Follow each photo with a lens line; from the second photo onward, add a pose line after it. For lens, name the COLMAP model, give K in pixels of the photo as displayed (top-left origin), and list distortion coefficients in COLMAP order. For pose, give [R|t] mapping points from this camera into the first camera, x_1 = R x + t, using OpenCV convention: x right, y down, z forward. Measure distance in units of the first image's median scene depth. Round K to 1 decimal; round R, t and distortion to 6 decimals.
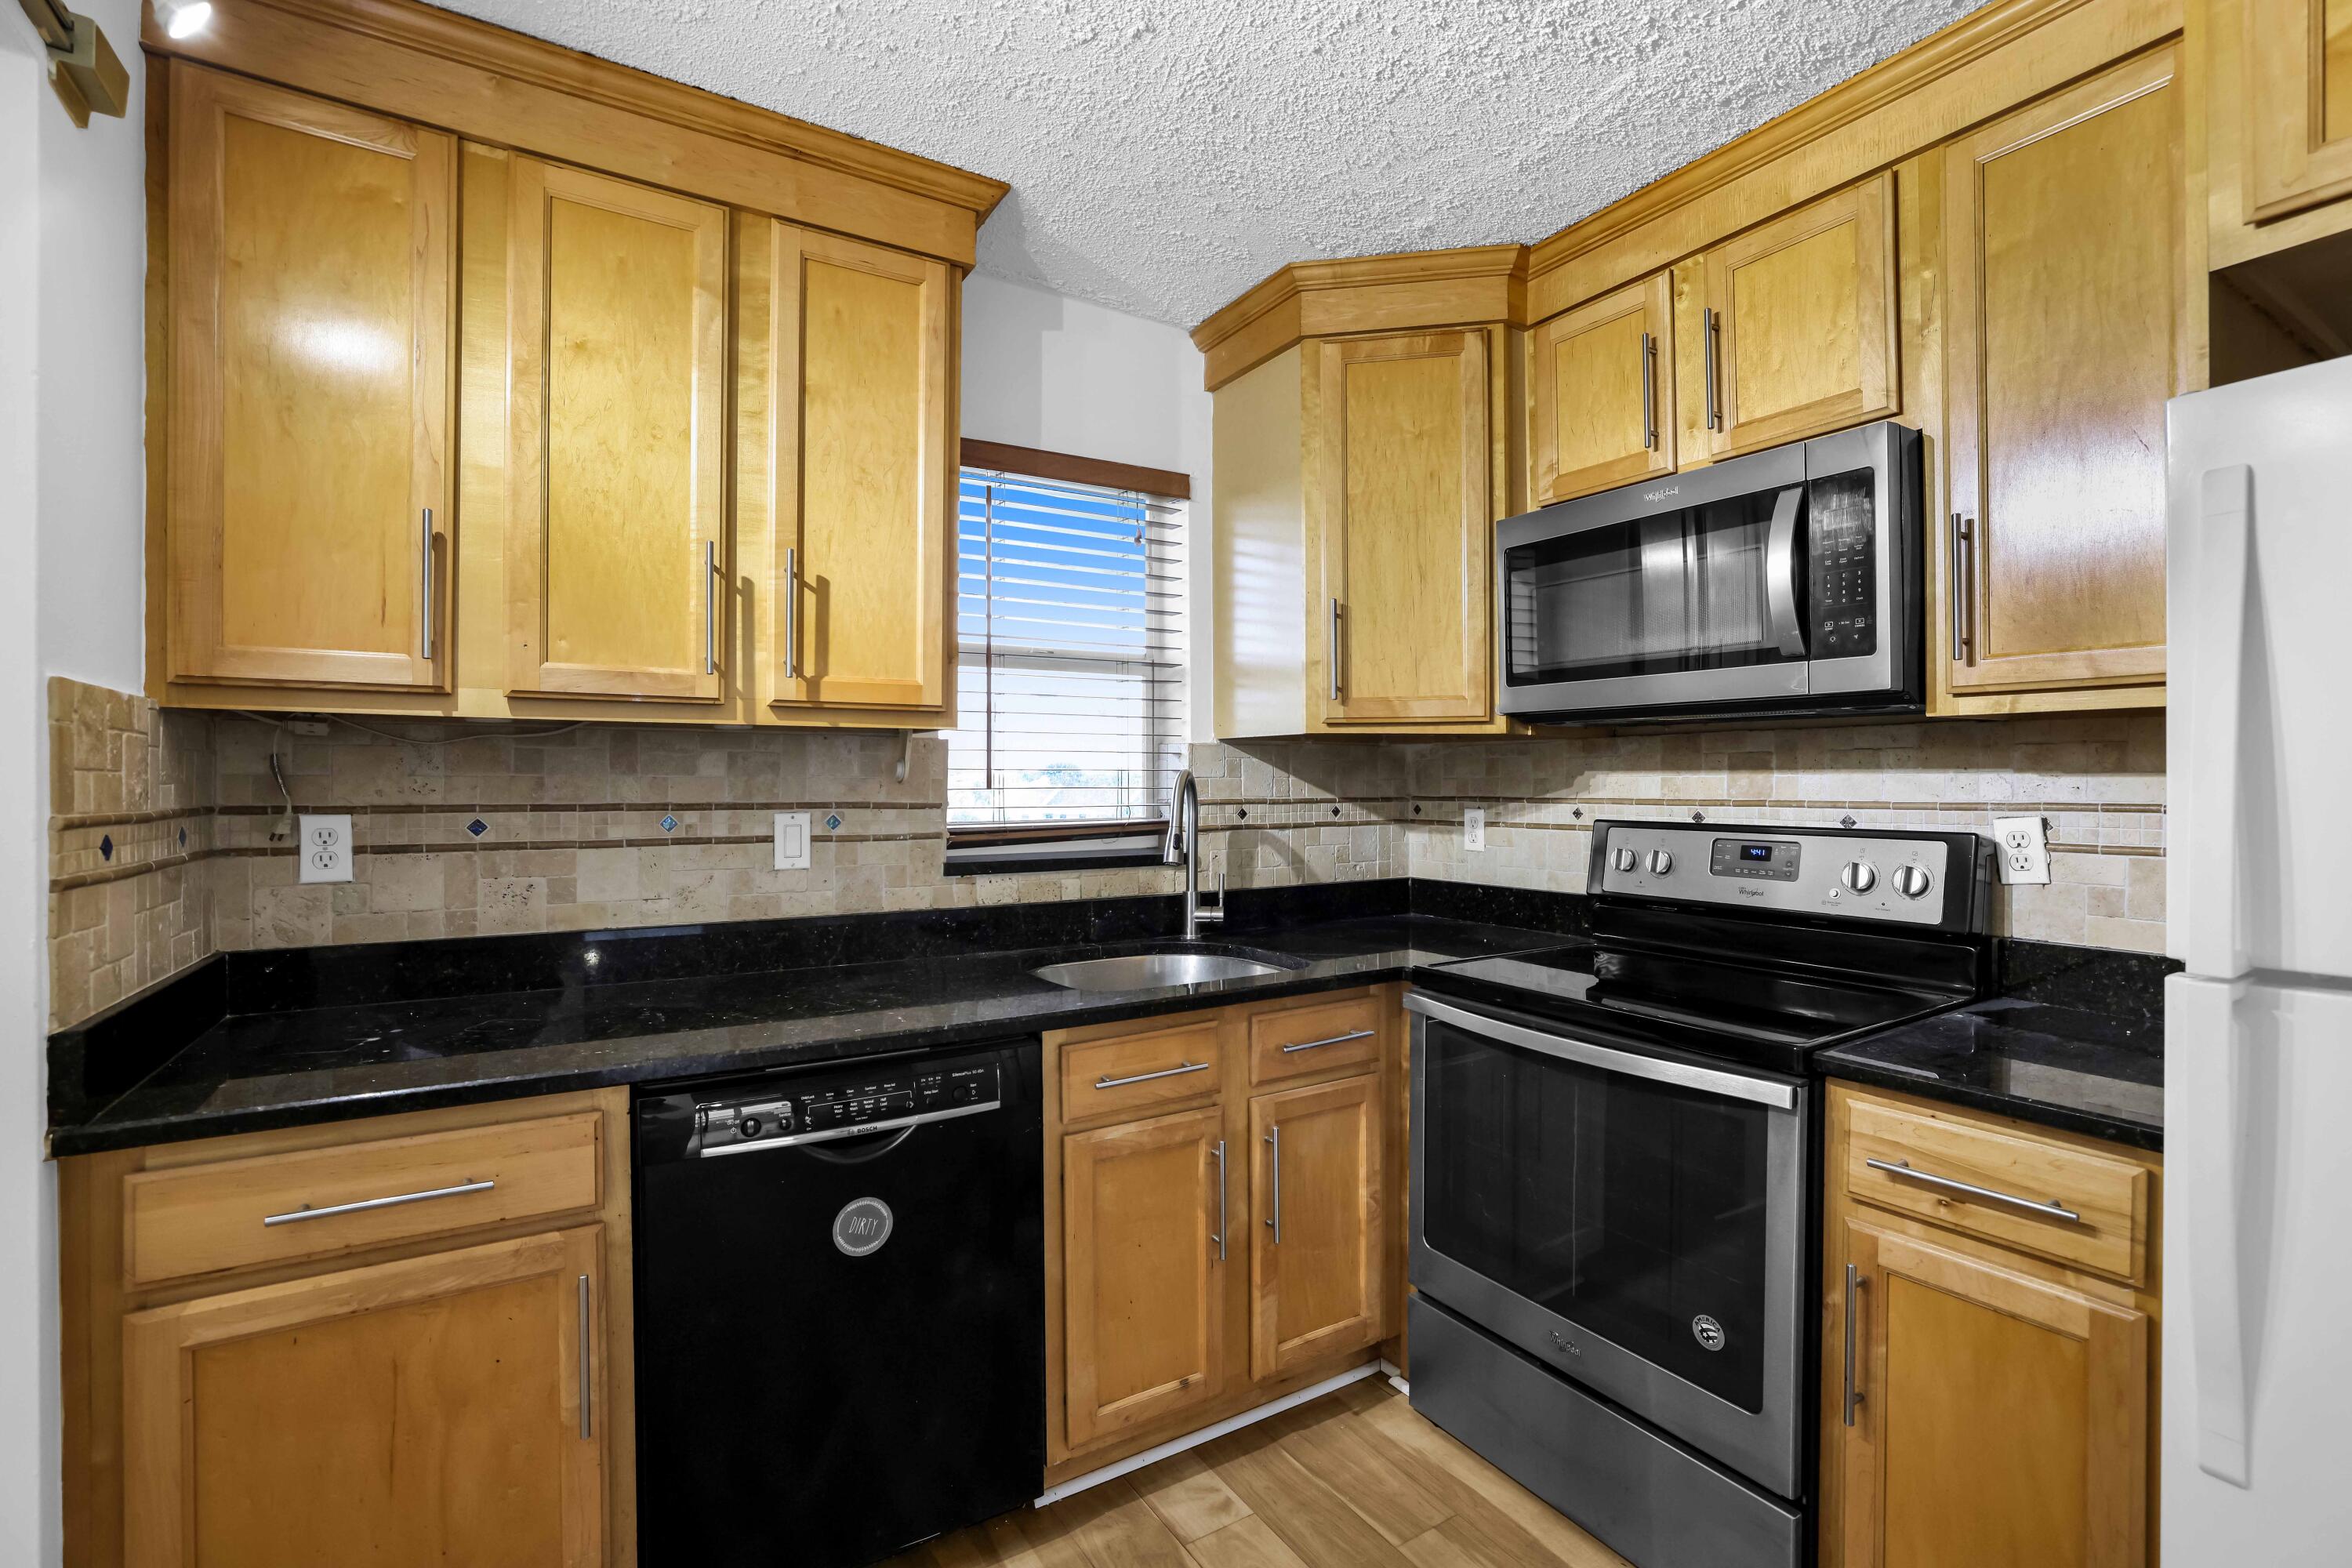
lens RADIAL K [[1019.3, 0, 1168.3], [0, 1019.3, 778.8], [0, 0, 1]] dist [-0.025553, 0.002048]
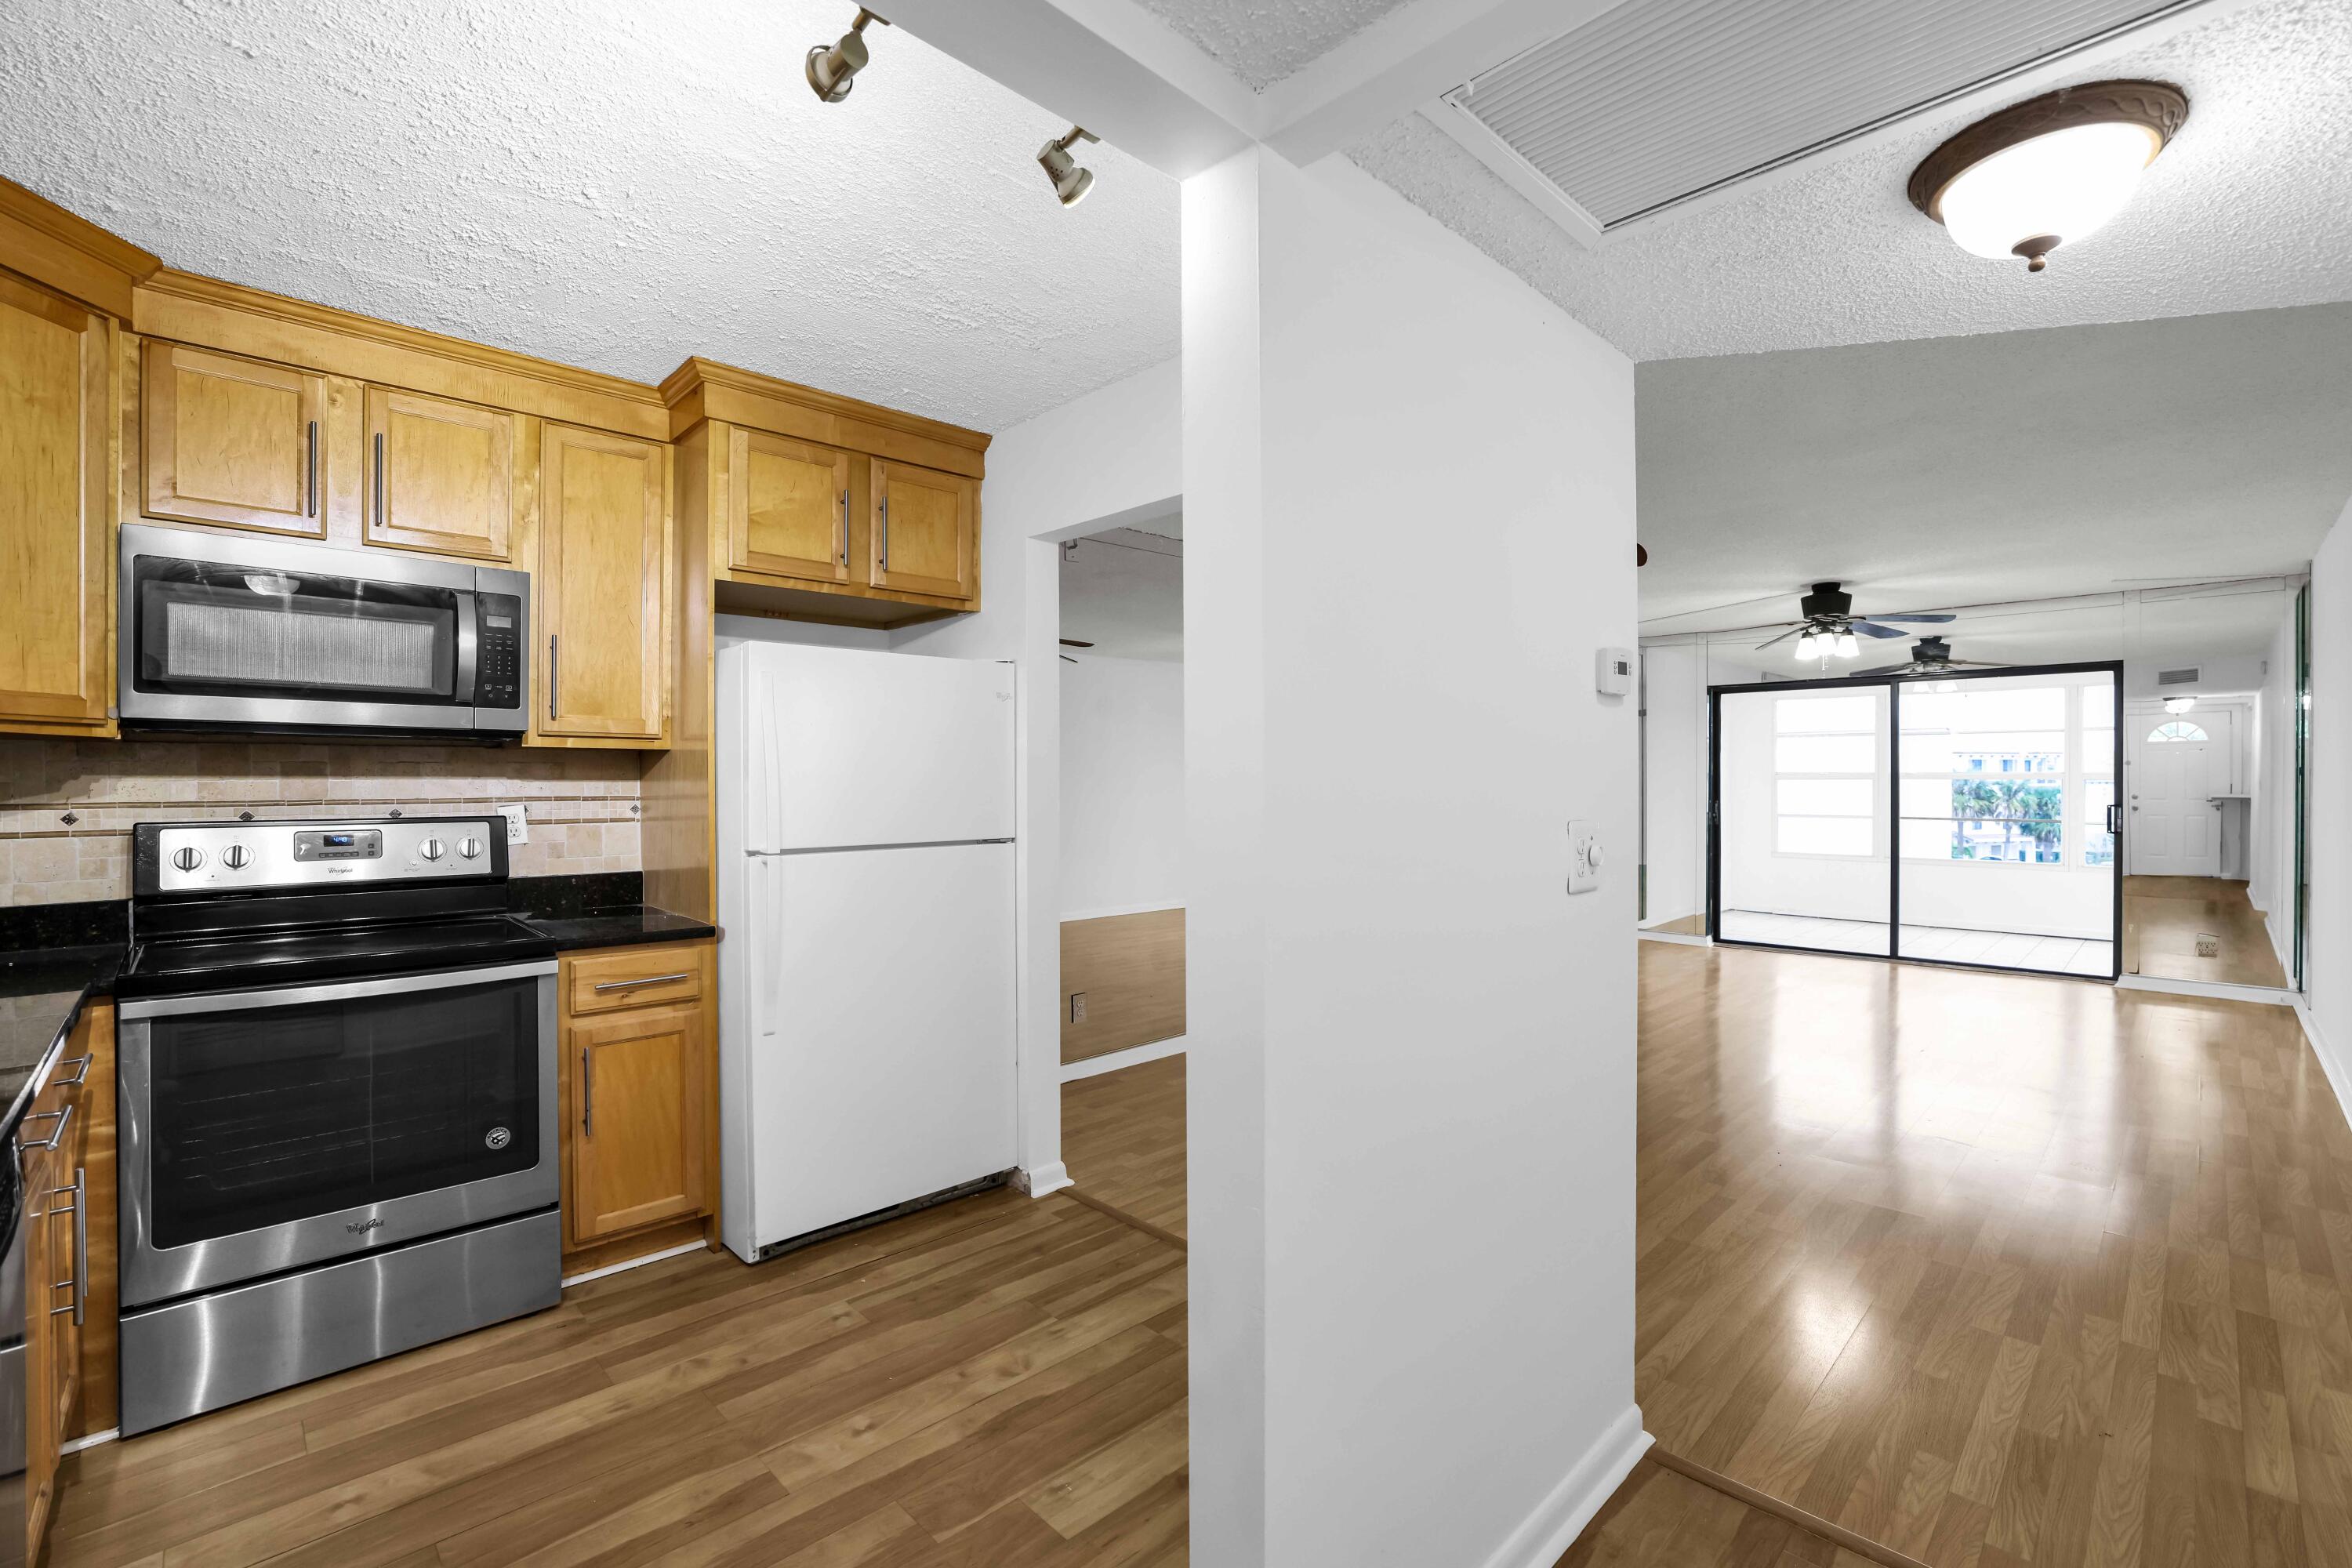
lens RADIAL K [[1019.3, 0, 1181.4], [0, 1019.3, 787.0], [0, 0, 1]] dist [-0.025553, 0.002048]
pose [[-0.206691, -0.008187, 0.978372, -0.982328], [-0.001493, 0.999966, 0.008052, -0.007573], [-0.978405, 0.000204, -0.206696, 0.227286]]
